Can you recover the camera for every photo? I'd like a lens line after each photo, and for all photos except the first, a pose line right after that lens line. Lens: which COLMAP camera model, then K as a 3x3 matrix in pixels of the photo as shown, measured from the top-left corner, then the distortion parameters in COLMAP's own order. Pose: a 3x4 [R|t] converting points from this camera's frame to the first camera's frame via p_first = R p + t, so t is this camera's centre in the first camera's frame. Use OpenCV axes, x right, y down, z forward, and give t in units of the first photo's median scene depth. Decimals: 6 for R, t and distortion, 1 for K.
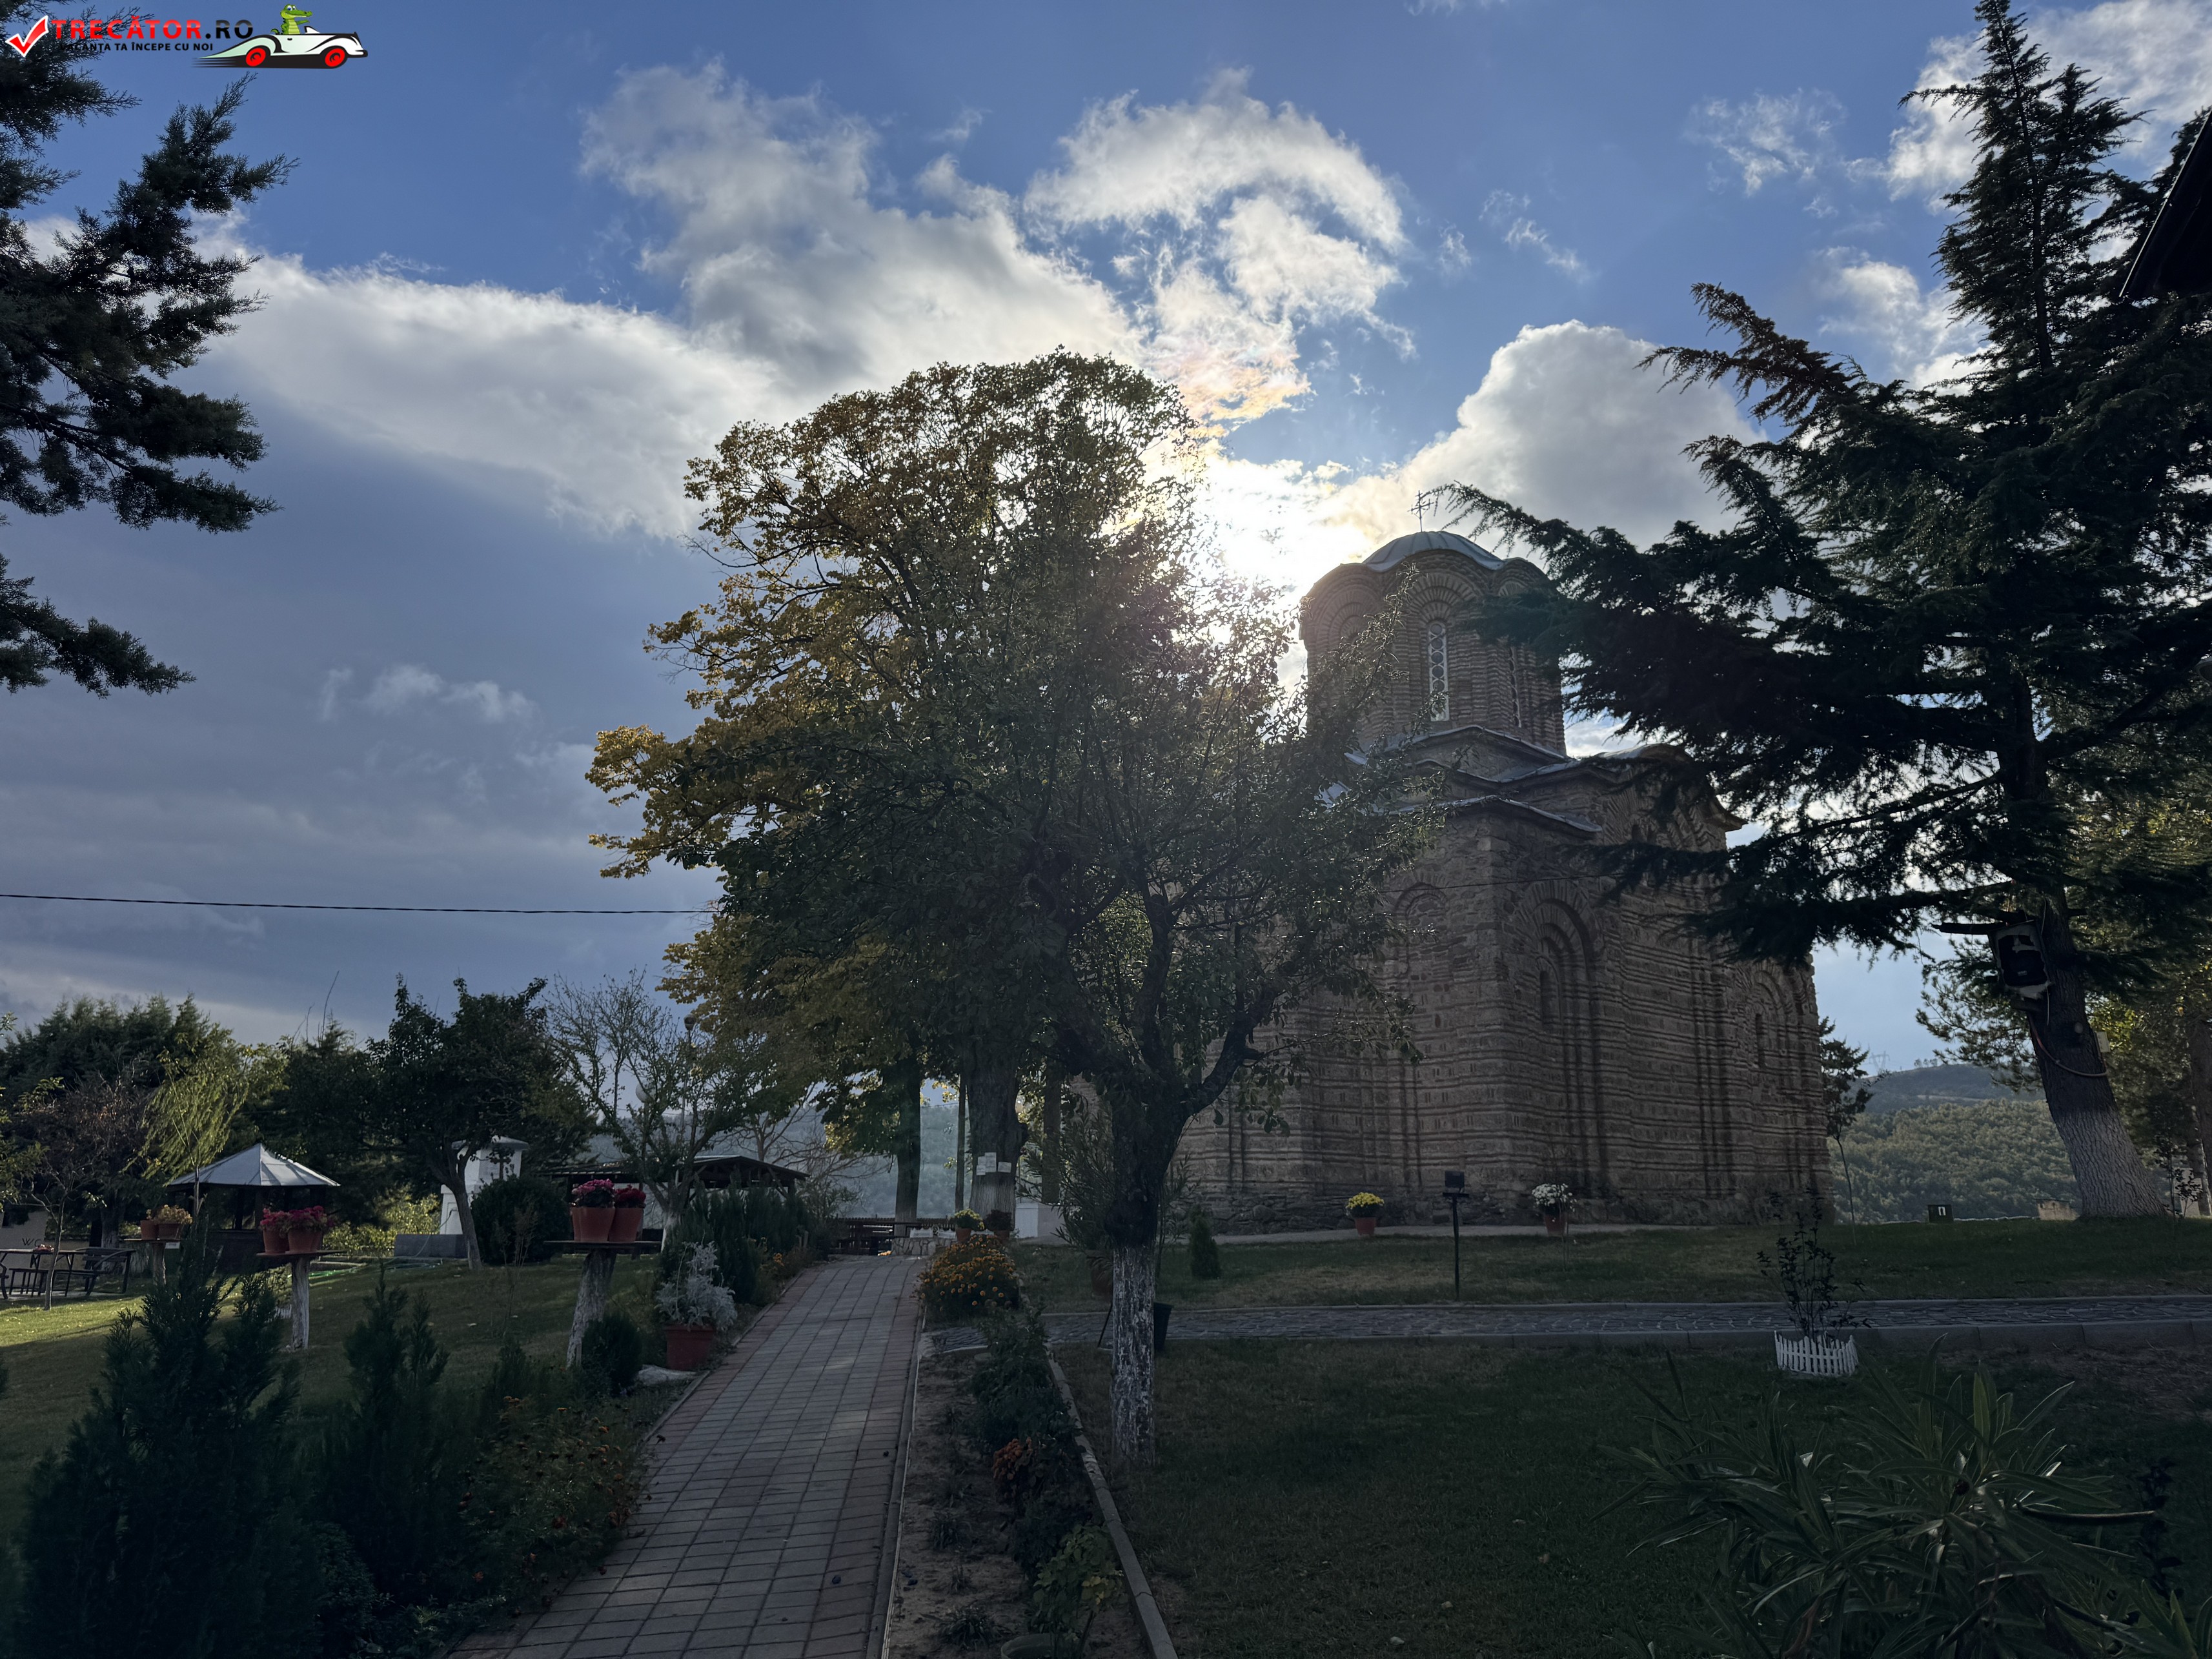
lens RADIAL K [[1549.4, 0, 1094.6], [0, 1549.4, 839.1], [0, 0, 1]] dist [0.096211, -0.123283]
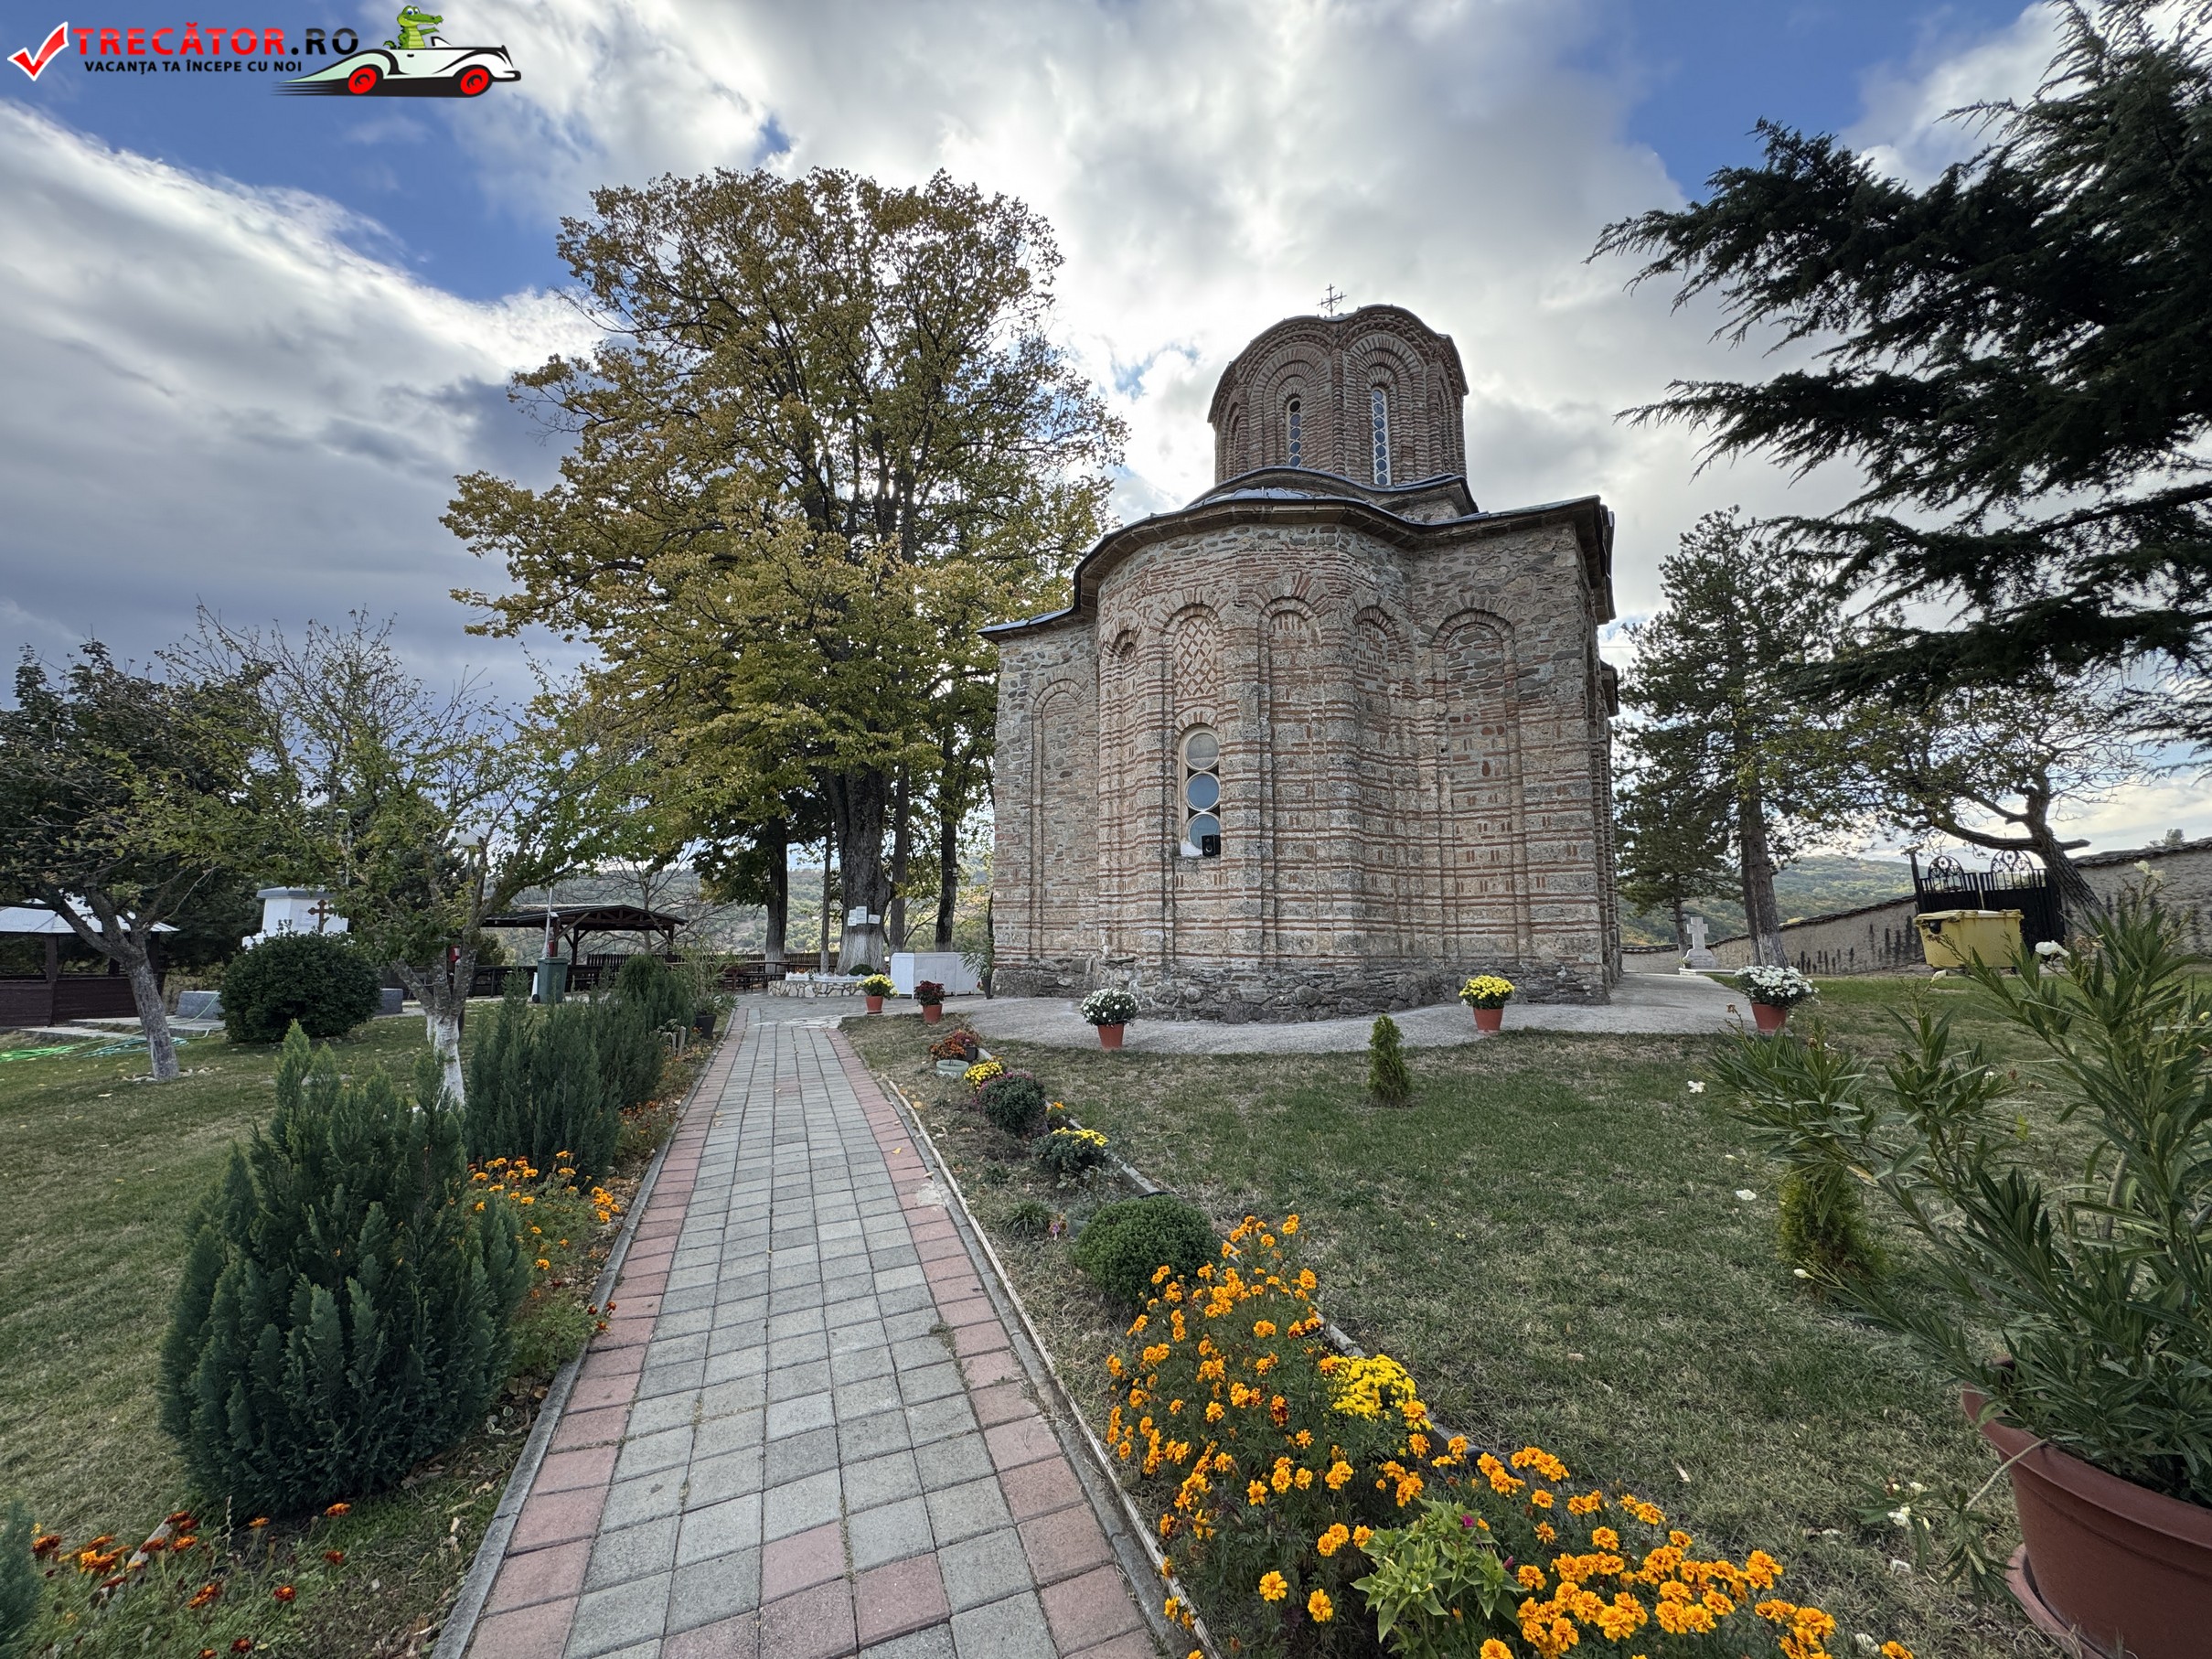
lens RADIAL K [[883.3, 0, 1106.1], [0, 883.3, 819.8], [0, 0, 1]] dist [-0.000569, 0.000208]
pose [[0.965316, 0.029009, 0.259466, -0.103764], [-0.057399, 0.993074, 0.102518, 0.104058], [-0.254695, -0.113856, 0.960295, 0.567915]]
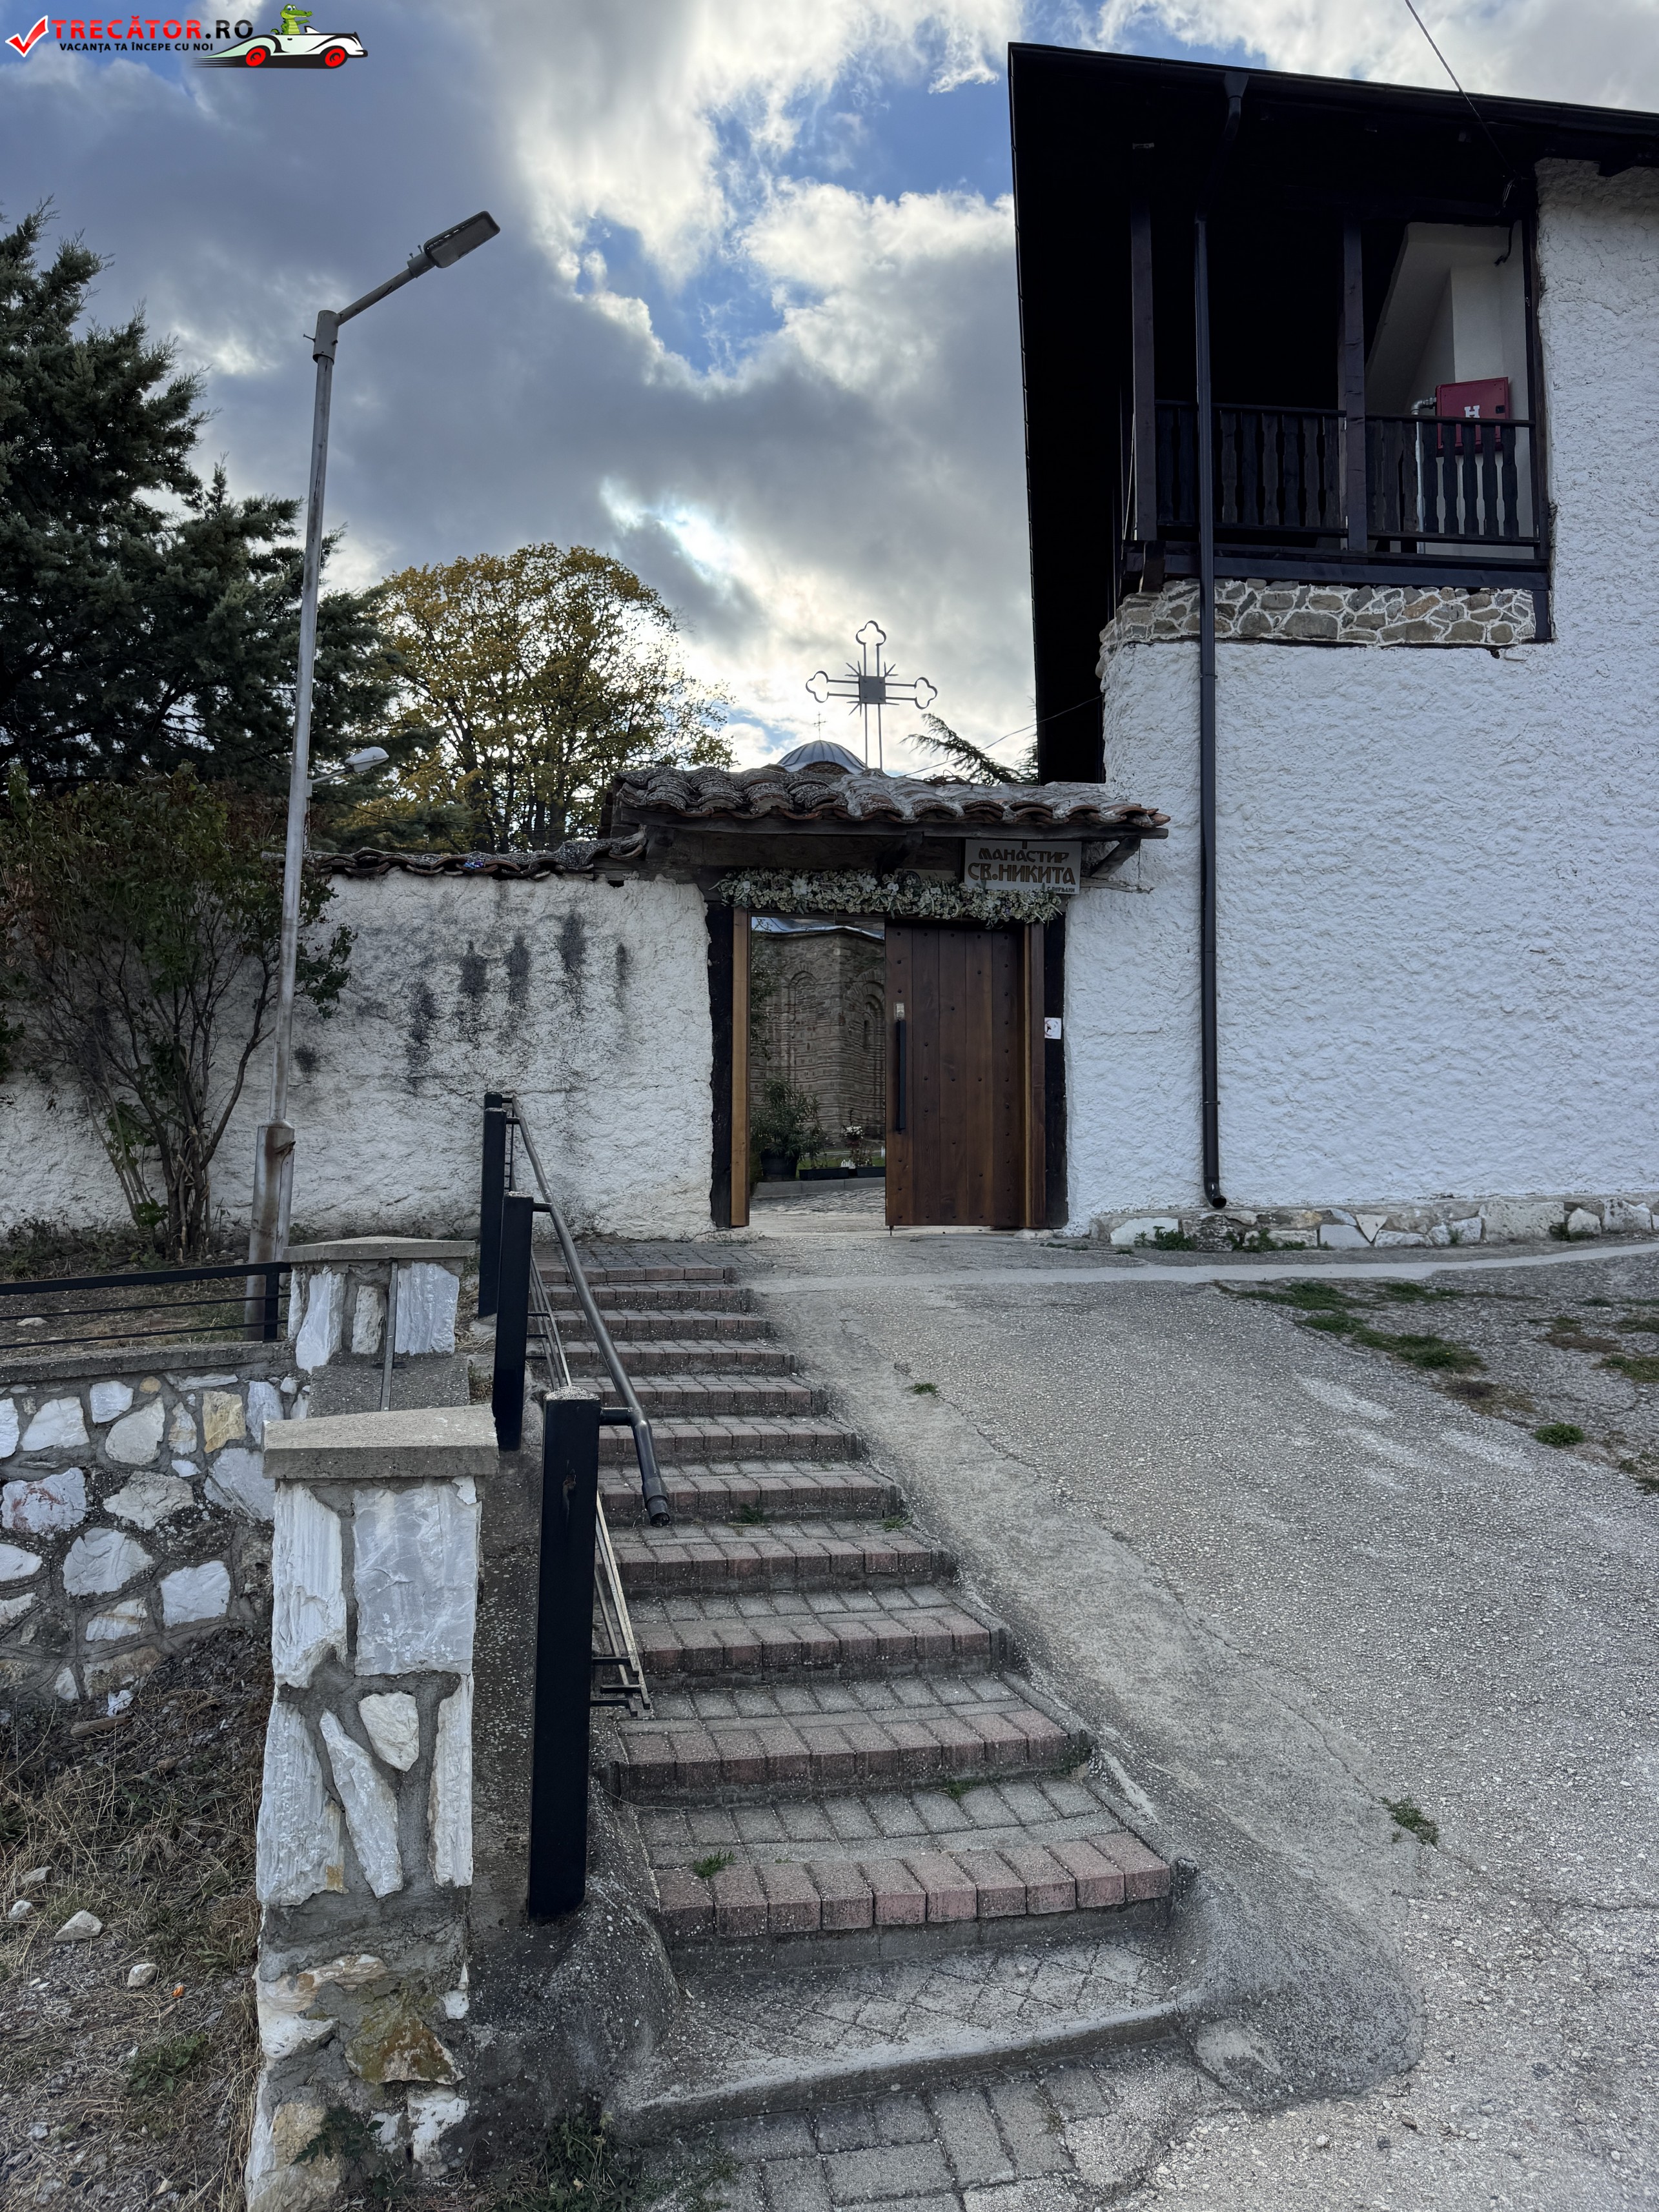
lens RADIAL K [[1560.7, 0, 830.1], [0, 1560.7, 1118.1], [0, 0, 1]] dist [0.032046, -0.042066]
pose [[0.982218, 0.008016, 0.187575, -0.097218], [-0.039493, 0.985555, 0.164687, -0.101712], [-0.183545, -0.169167, 0.968346, -0.782274]]
